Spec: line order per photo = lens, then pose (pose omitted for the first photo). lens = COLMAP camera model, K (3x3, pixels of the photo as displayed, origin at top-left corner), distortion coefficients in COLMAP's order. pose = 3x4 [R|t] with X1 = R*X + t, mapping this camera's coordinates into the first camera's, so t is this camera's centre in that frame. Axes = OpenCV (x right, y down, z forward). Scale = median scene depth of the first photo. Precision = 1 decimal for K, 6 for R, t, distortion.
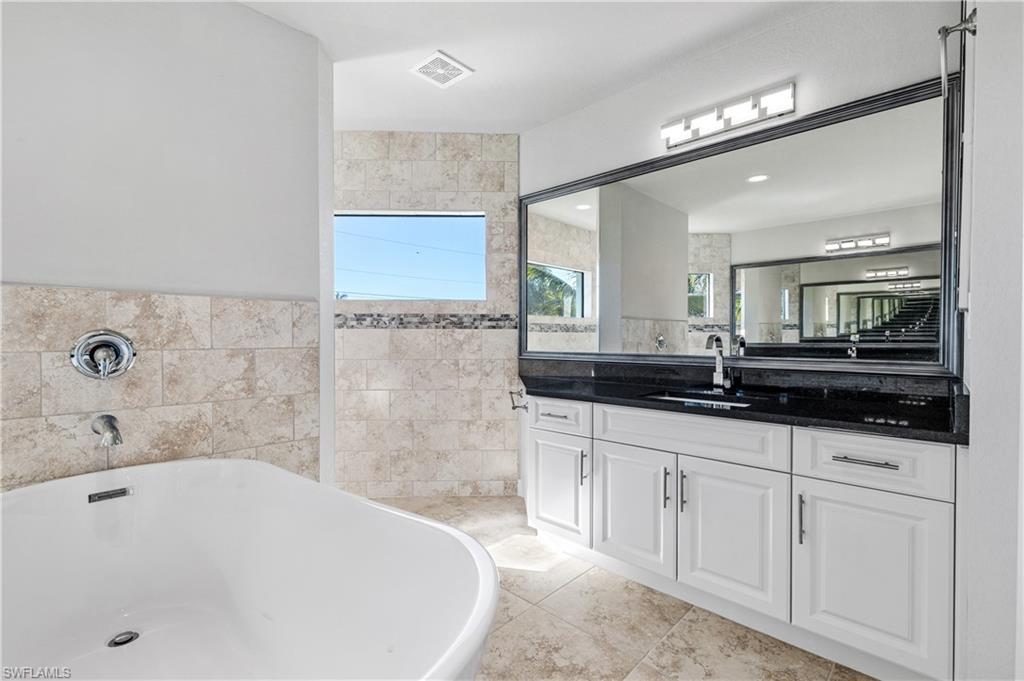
lens RADIAL K [[463.0, 0, 520.4], [0, 463.0, 342.8], [0, 0, 1]] dist [0.010303, -0.000440]
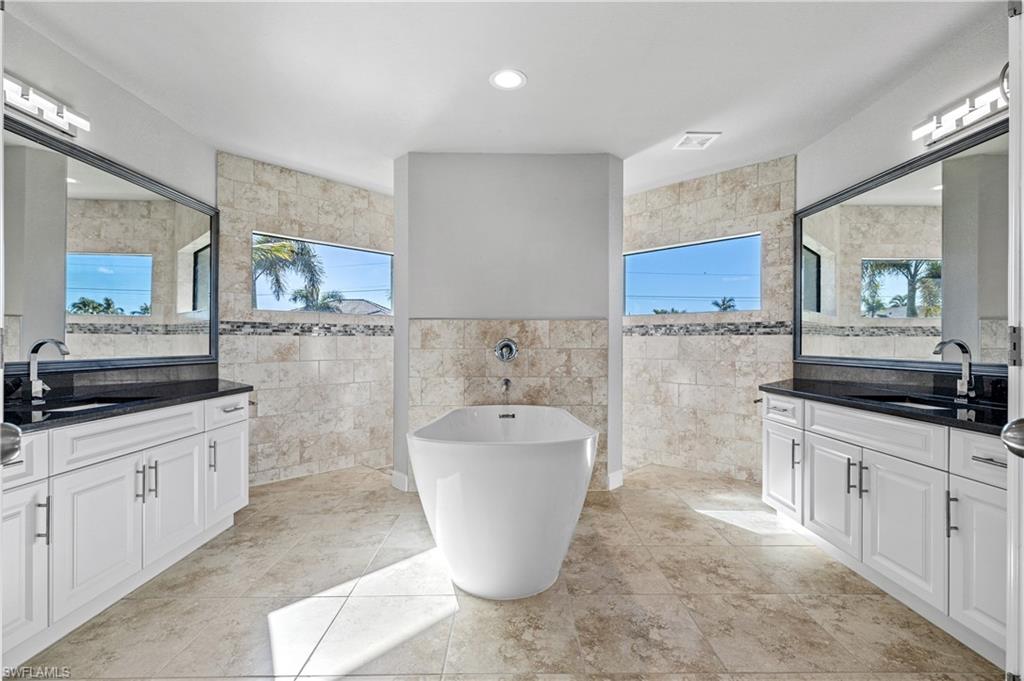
lens RADIAL K [[463.0, 0, 510.4], [0, 463.0, 343.2], [0, 0, 1]] dist [0.010303, -0.000440]
pose [[0.687664, 0.002377, -0.726026, 0.409566], [-0.009952, 0.999932, -0.006152, 0.003889], [0.725961, 0.011456, 0.687640, -0.273874]]
